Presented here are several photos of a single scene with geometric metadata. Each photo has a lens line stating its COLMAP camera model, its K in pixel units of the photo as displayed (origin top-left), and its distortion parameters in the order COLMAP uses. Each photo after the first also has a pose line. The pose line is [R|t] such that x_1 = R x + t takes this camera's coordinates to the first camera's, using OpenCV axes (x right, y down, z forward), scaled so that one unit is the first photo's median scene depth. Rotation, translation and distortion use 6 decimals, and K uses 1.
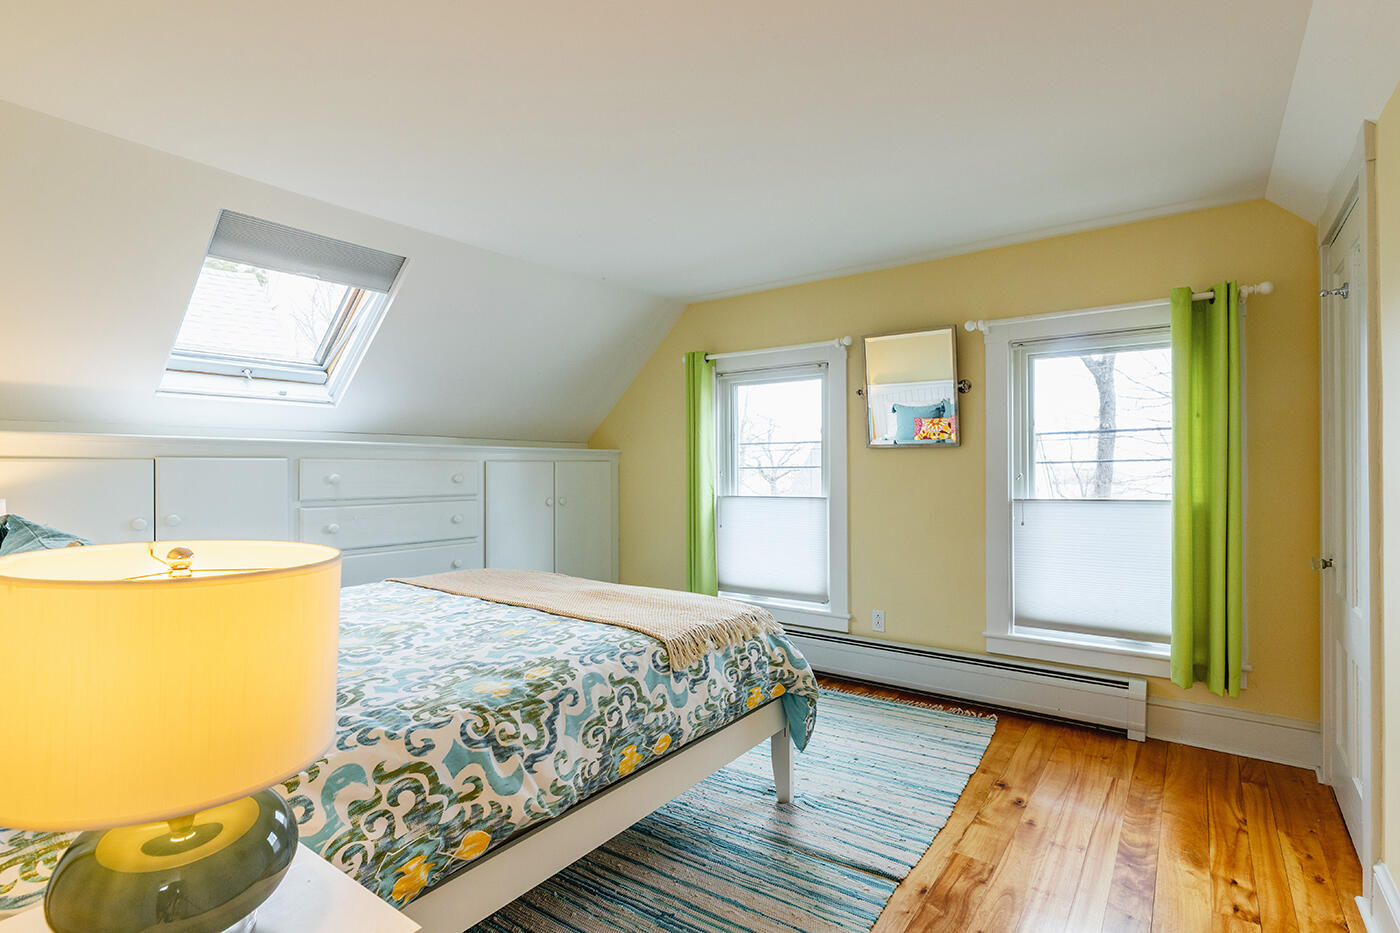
lens RADIAL K [[630.4, 0, 706.0], [0, 630.4, 468.6], [0, 0, 1]] dist [0.000003, 0.000330]
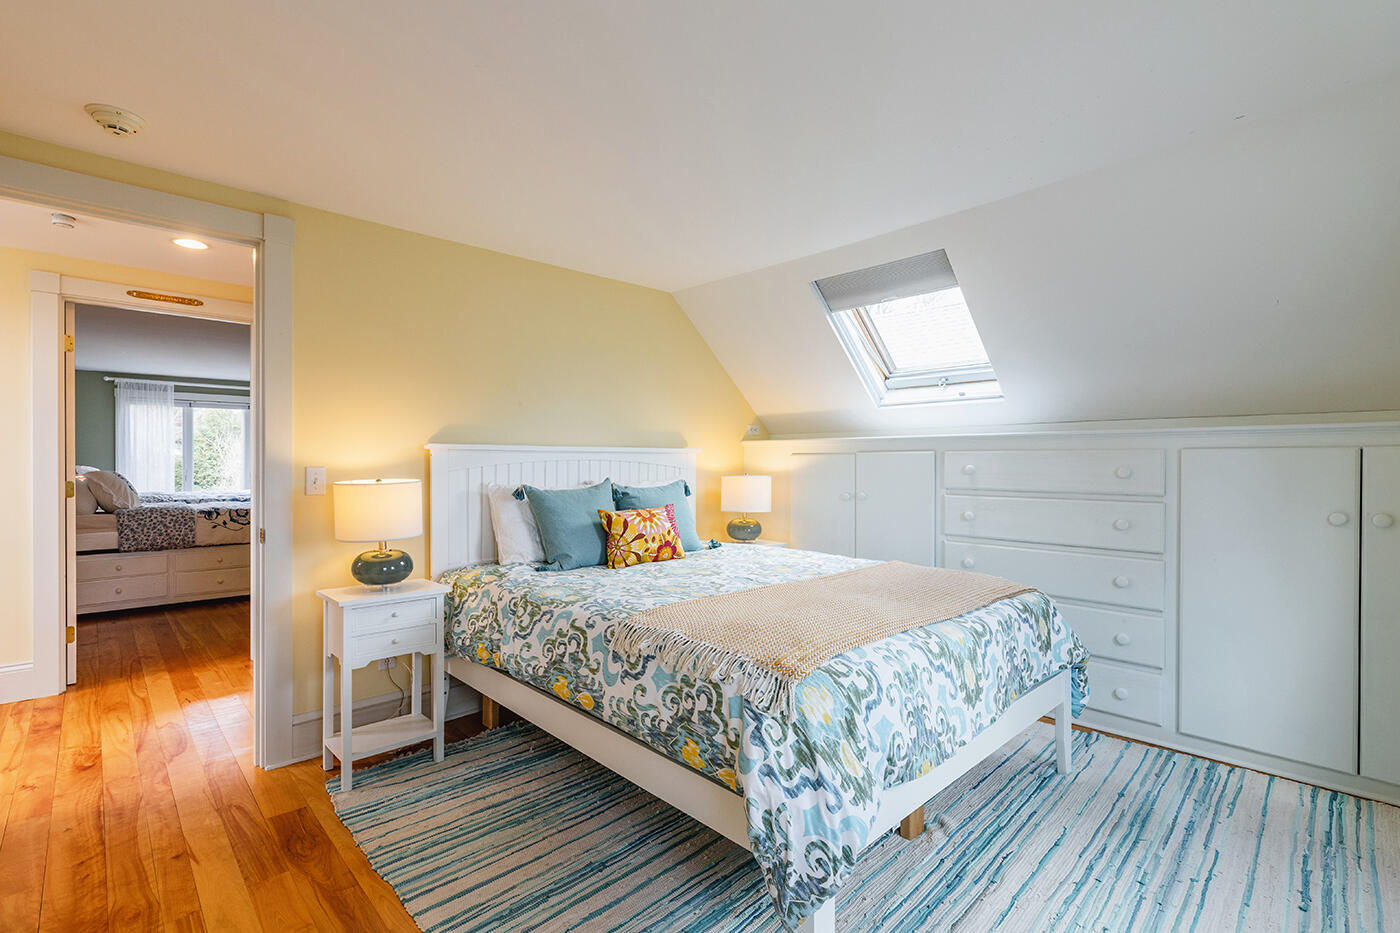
lens RADIAL K [[630.4, 0, 706.0], [0, 630.4, 468.6], [0, 0, 1]] dist [0.000003, 0.000330]
pose [[-0.138593, 0.008861, -0.990310, 0.946977], [-0.003271, 0.999950, 0.009405, 0.010082], [0.990344, 0.004542, -0.138558, 1.276190]]
